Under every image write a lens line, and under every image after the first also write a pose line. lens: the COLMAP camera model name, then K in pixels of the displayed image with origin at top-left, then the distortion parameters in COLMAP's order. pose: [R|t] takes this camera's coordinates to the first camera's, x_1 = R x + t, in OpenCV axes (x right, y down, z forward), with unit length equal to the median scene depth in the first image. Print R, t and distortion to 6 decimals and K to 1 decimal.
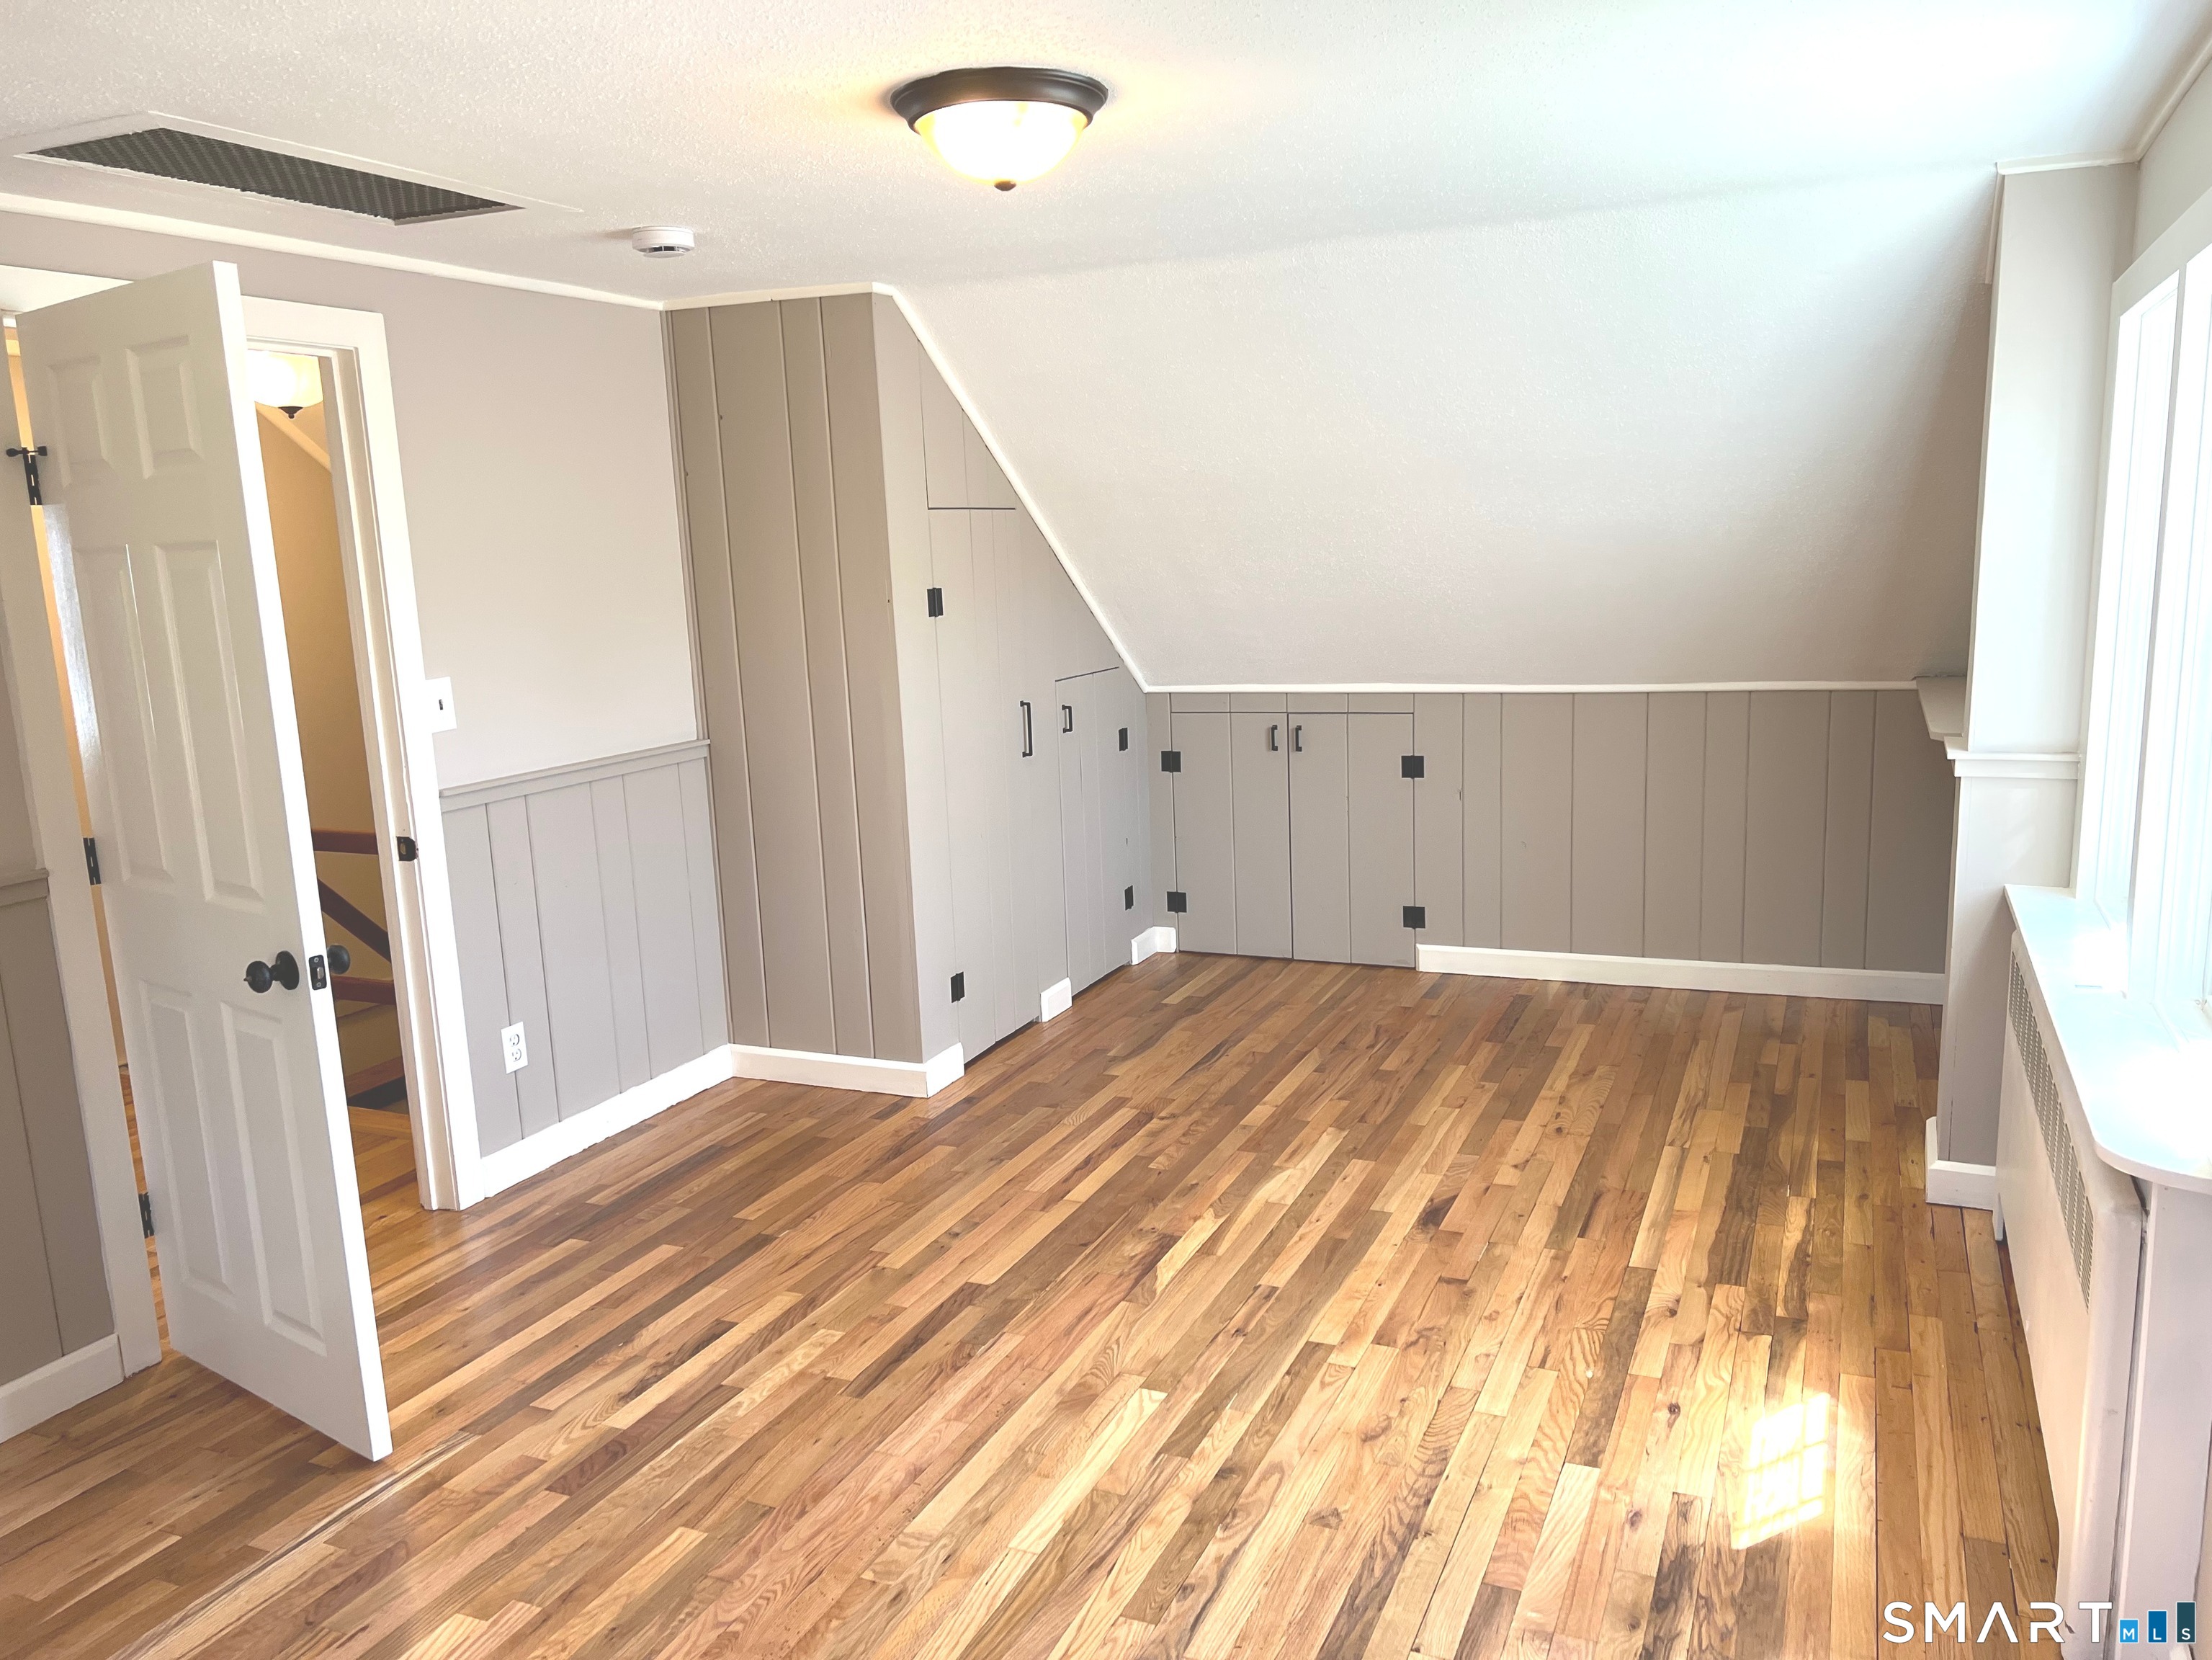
lens RADIAL K [[1653.3, 0, 1111.7], [0, 1653.3, 842.2], [0, 0, 1]] dist [0.047360, -0.057291]
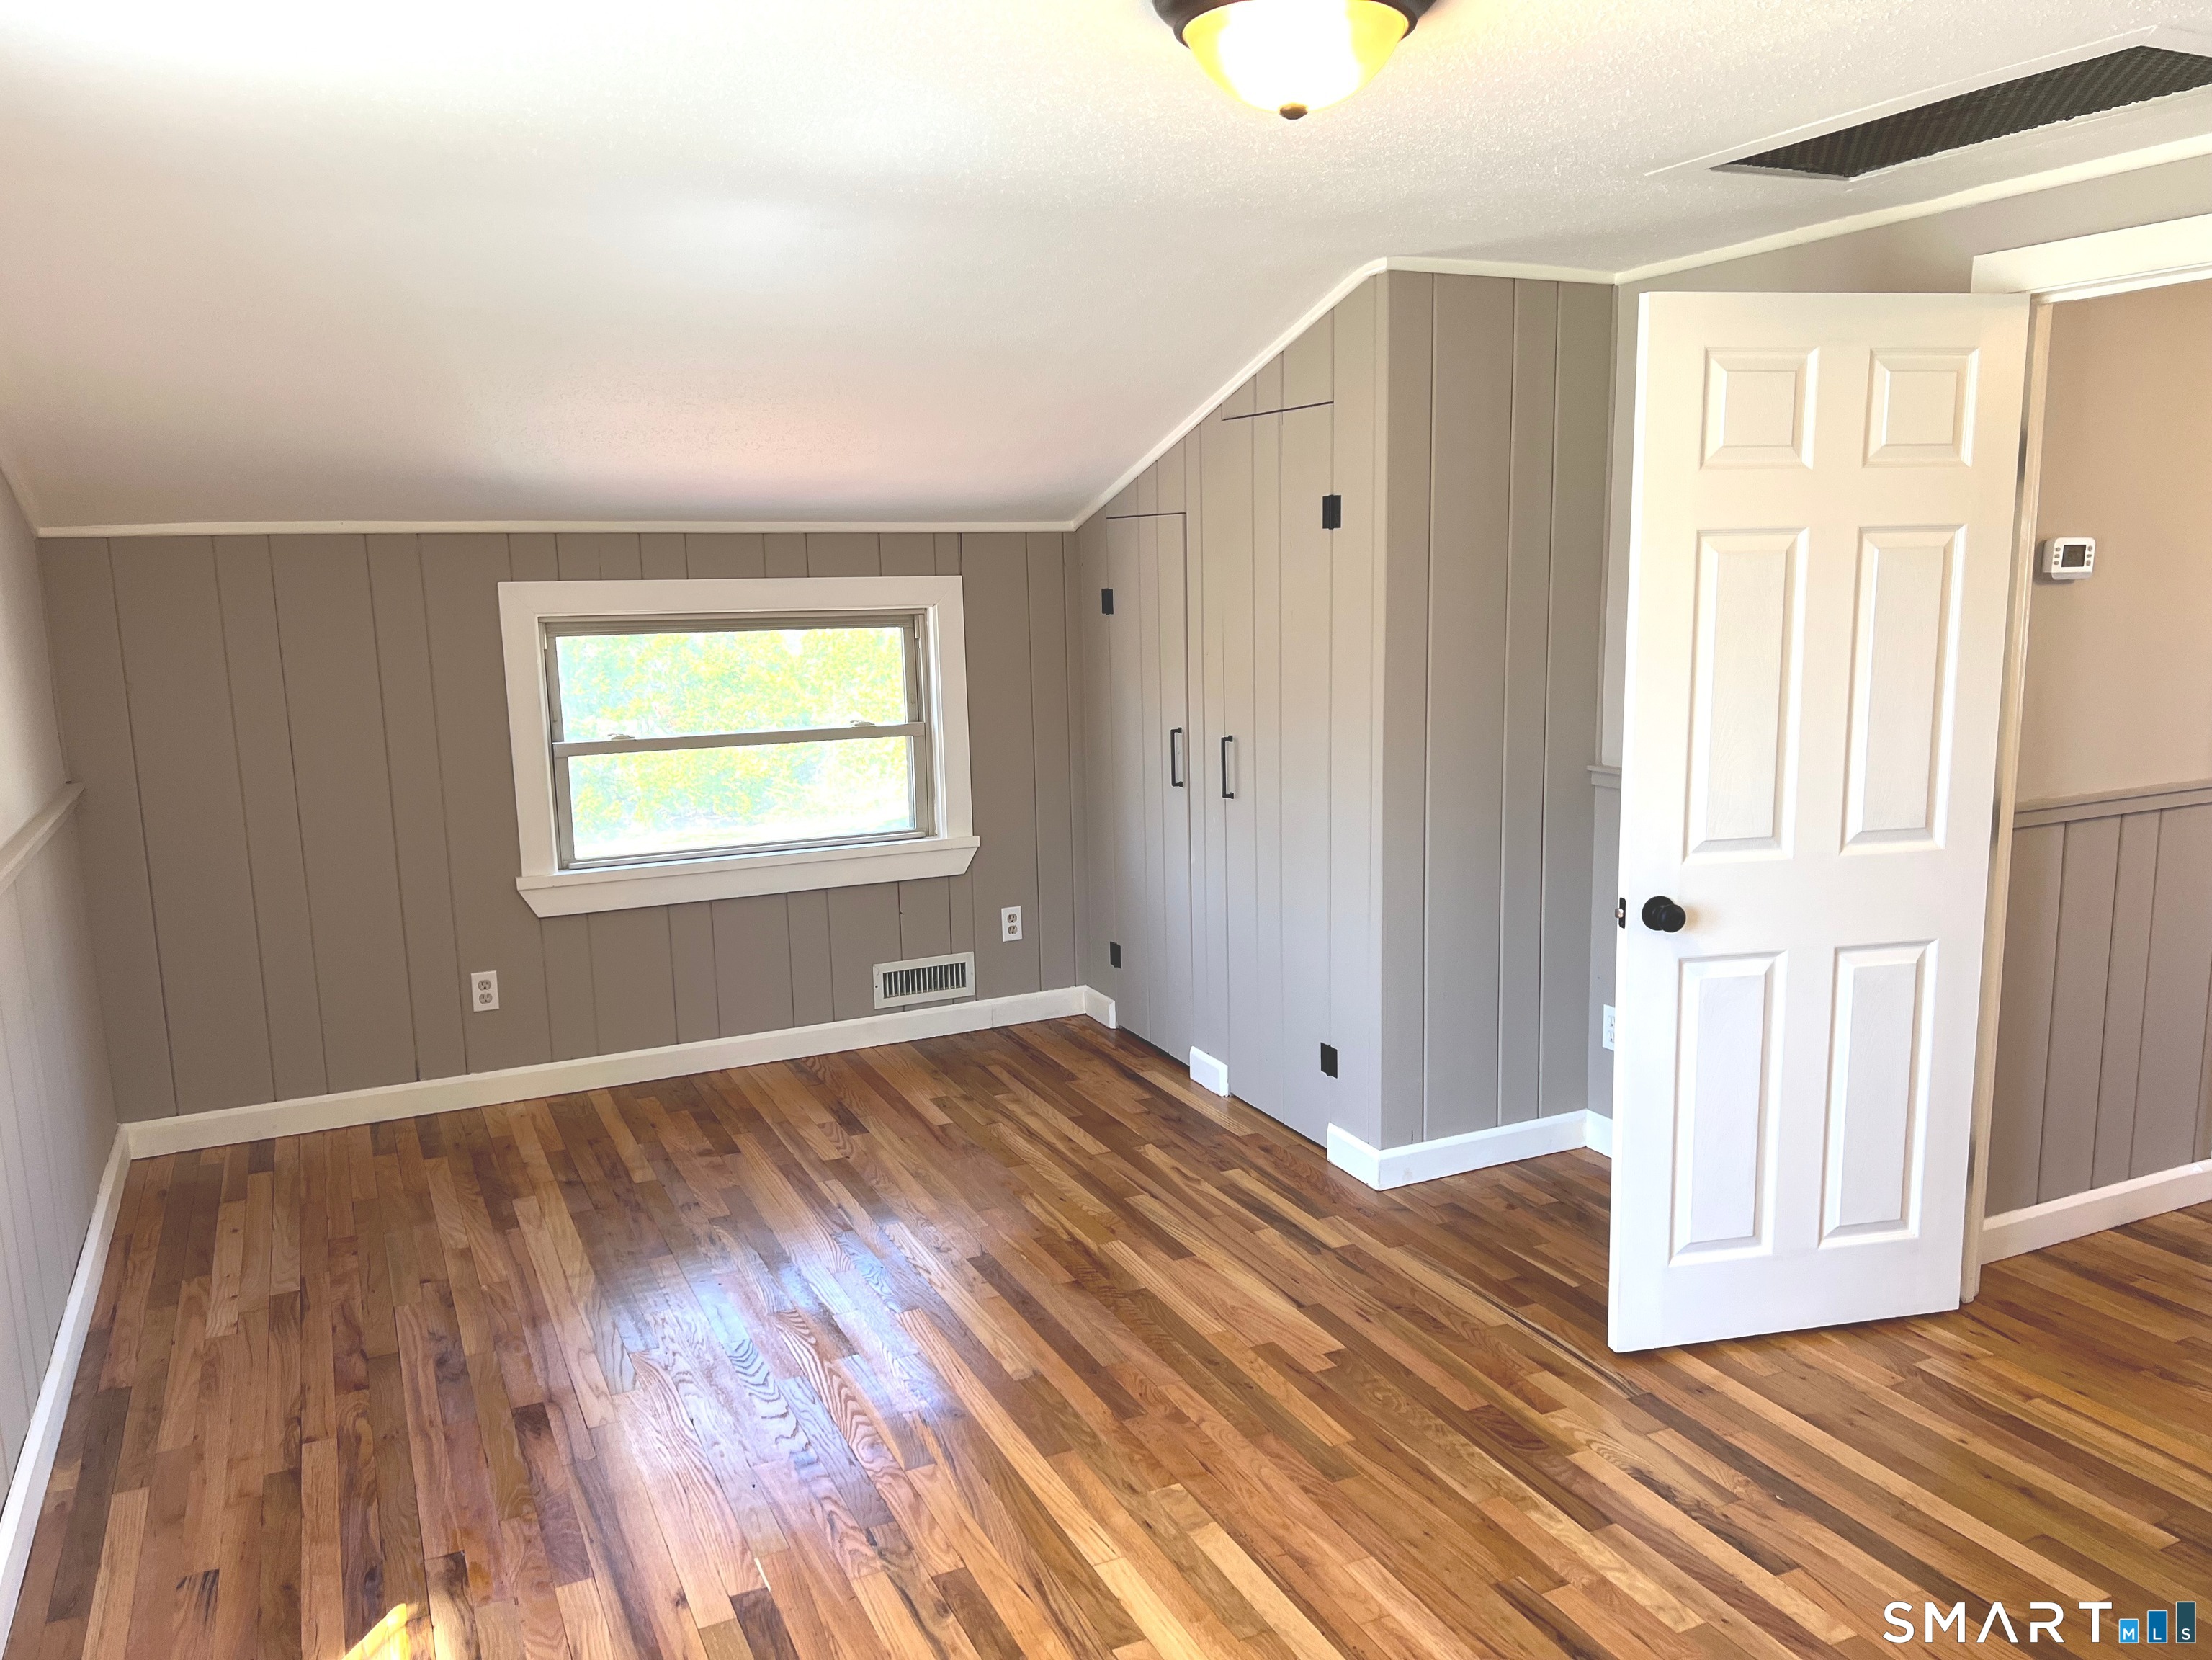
lens RADIAL K [[1653.3, 0, 1110.9], [0, 1653.3, 824.2], [0, 0, 1]] dist [0.047360, -0.057291]
pose [[-0.642634, 0.176752, -0.745506, 0.561211], [-0.095453, 0.946975, 0.306800, -0.281608], [0.760204, 0.268321, -0.591687, 1.332322]]
